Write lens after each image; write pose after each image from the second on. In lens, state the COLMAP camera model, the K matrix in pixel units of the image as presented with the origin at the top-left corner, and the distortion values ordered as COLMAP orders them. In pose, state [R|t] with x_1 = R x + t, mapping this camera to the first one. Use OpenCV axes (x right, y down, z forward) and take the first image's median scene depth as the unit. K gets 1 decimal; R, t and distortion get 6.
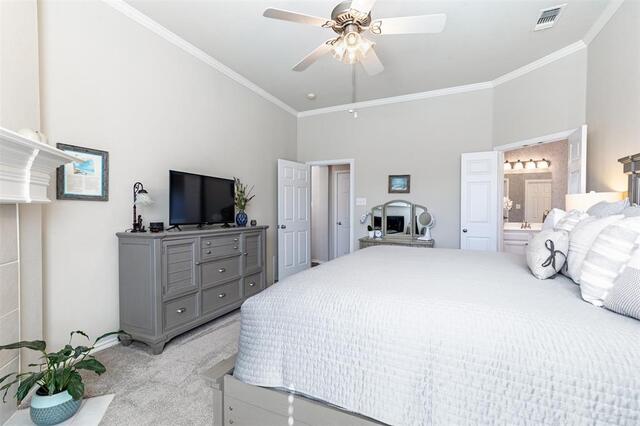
lens RADIAL K [[286.4, 0, 319.6], [0, 286.4, 214.9], [0, 0, 1]] dist [0.004945, -0.000875]
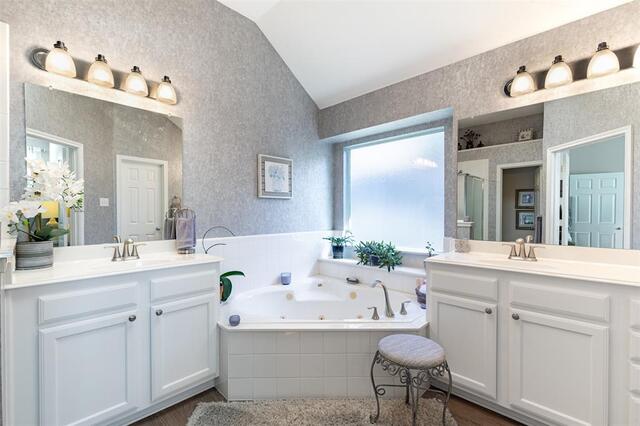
lens RADIAL K [[286.4, 0, 319.6], [0, 286.4, 214.9], [0, 0, 1]] dist [0.004945, -0.000875]
pose [[0.322269, -0.006687, 0.946624, 0.348547], [0.009808, 0.999945, 0.003724, -0.005728], [-0.946597, 0.008084, 0.322317, 0.496940]]
